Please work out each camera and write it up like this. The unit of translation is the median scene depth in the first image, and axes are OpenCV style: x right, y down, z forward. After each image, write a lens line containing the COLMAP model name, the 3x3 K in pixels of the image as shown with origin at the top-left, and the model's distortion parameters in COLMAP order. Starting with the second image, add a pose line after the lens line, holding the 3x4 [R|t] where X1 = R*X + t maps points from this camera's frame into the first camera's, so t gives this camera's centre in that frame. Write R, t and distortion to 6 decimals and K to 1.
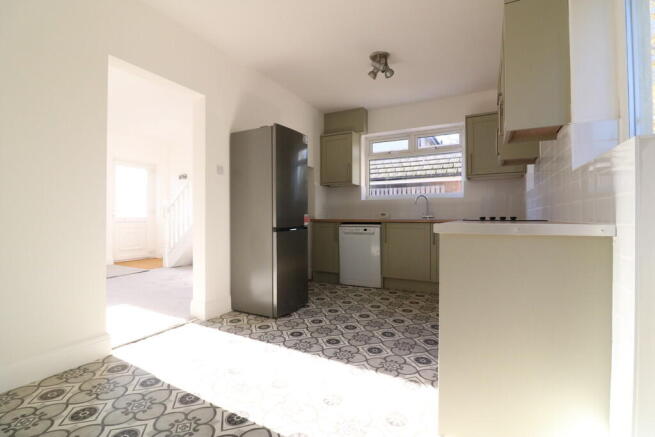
lens RADIAL K [[302.7, 0, 327.9], [0, 302.7, 214.4], [0, 0, 1]] dist [-0.006149, -0.002306]
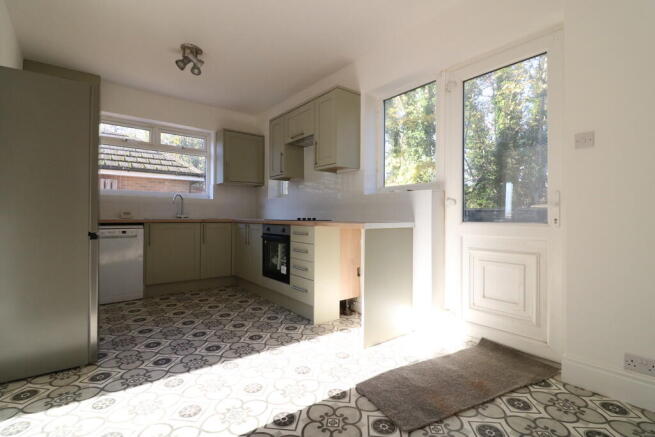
lens RADIAL K [[302.7, 0, 328.1], [0, 302.7, 219.0], [0, 0, 1]] dist [-0.006149, -0.002306]
pose [[0.417550, -0.006283, 0.908632, -0.577167], [-0.015171, 0.999789, 0.013885, -0.007235], [-0.908527, -0.019582, 0.417366, 0.226958]]
